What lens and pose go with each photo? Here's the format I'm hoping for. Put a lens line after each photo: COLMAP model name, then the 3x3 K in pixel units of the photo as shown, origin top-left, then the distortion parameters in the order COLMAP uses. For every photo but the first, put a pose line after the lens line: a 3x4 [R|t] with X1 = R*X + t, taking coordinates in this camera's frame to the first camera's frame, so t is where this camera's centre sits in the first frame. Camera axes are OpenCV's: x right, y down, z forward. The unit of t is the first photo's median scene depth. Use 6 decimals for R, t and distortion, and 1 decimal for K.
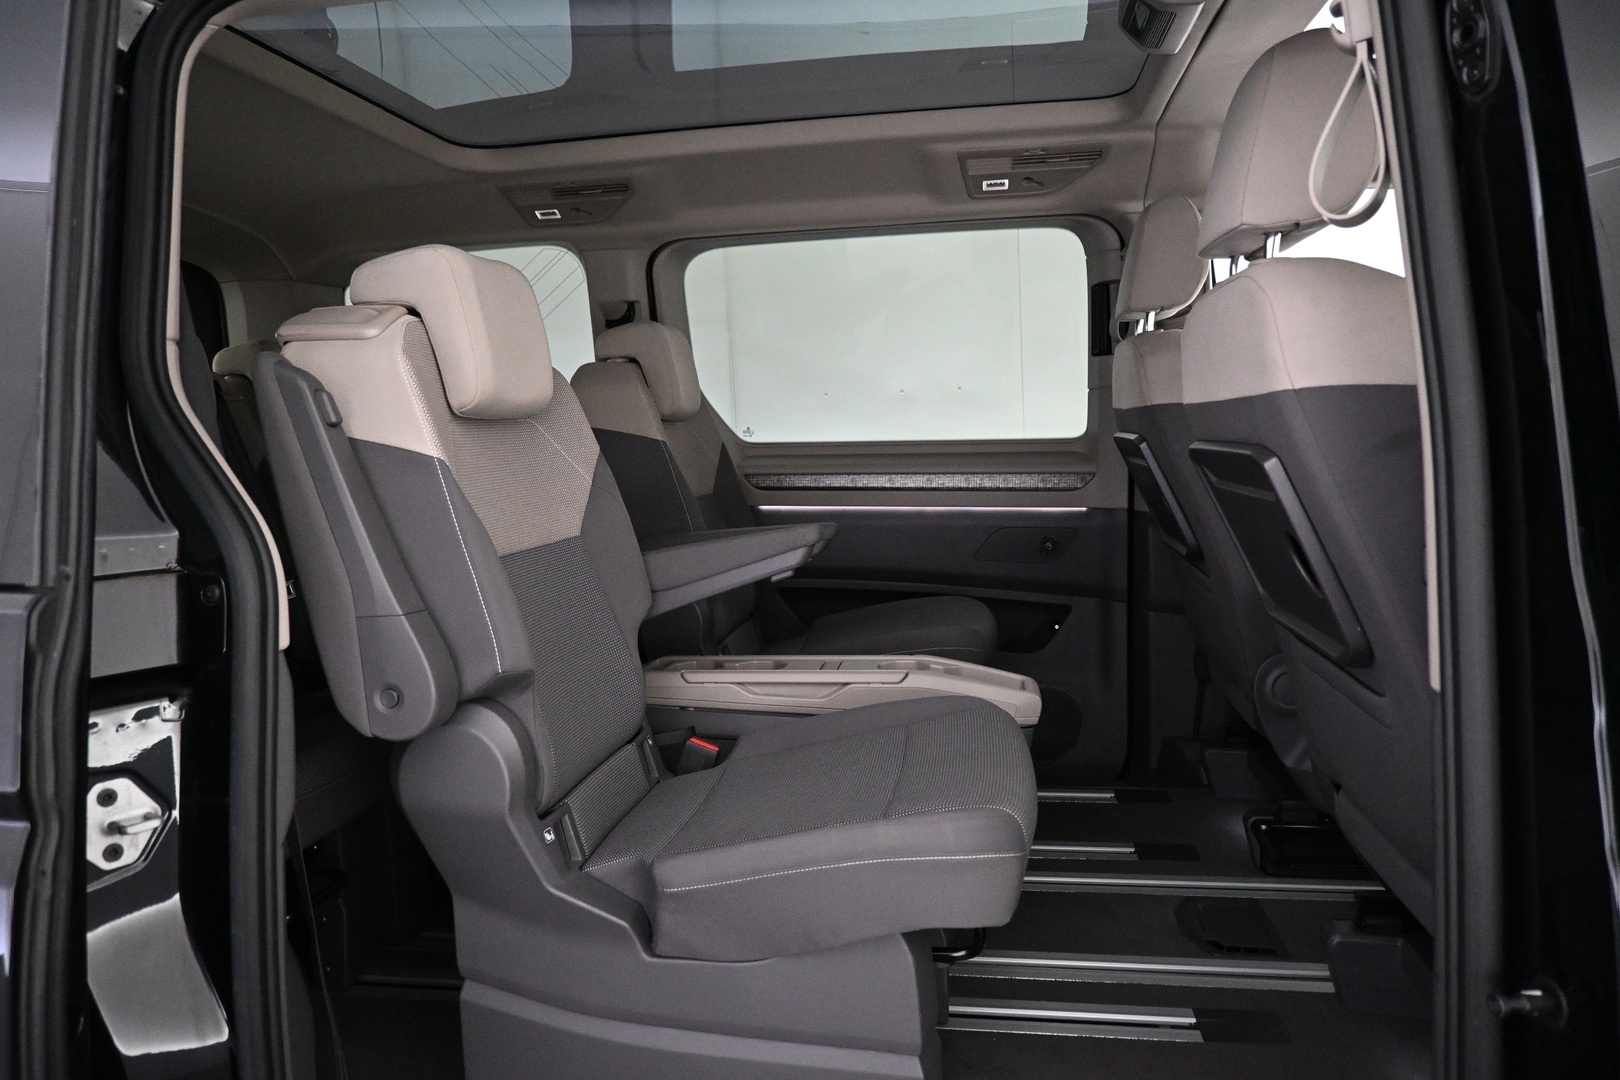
lens RADIAL K [[1091.3, 0, 810.0], [0, 1091.3, 540.0], [0, 0, 1]] dist [-0.006023, 0.000152]
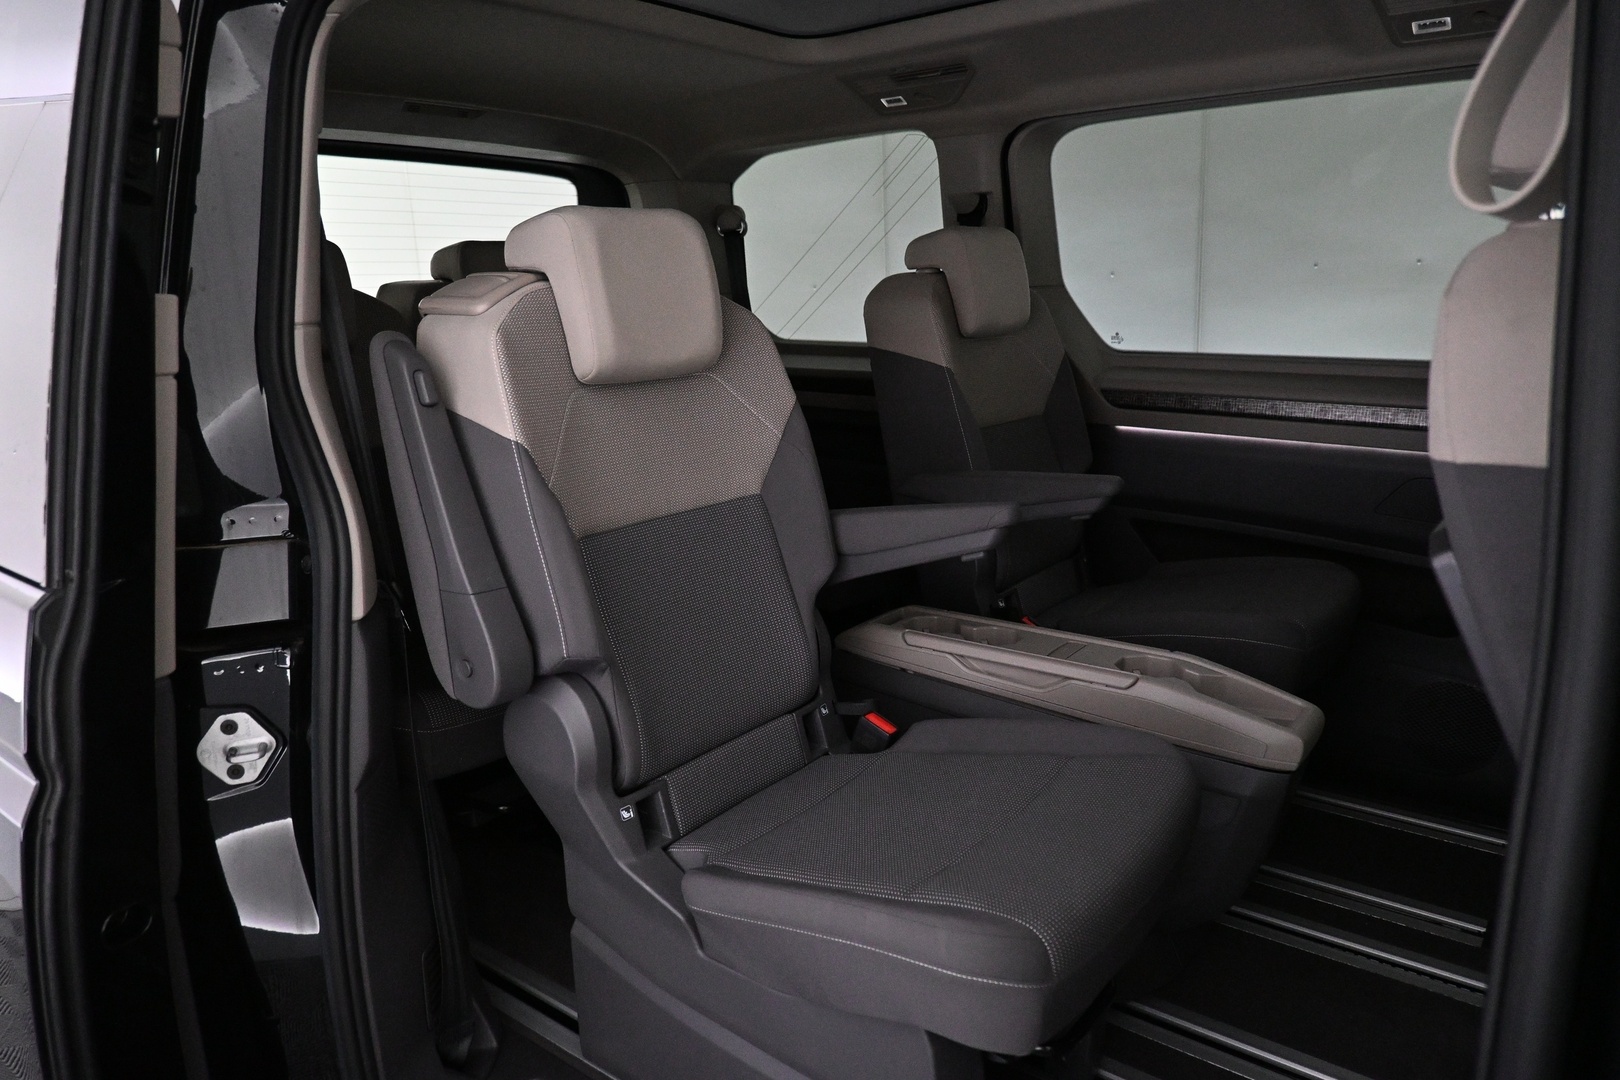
lens RADIAL K [[1091.3, 0, 810.0], [0, 1091.3, 540.0], [0, 0, 1]] dist [-0.006023, 0.000152]
pose [[0.877394, 0.119453, -0.464662, 0.273180], [-0.050780, 0.986190, 0.157639, -0.114878], [0.477076, -0.114716, 0.871343, 0.178216]]
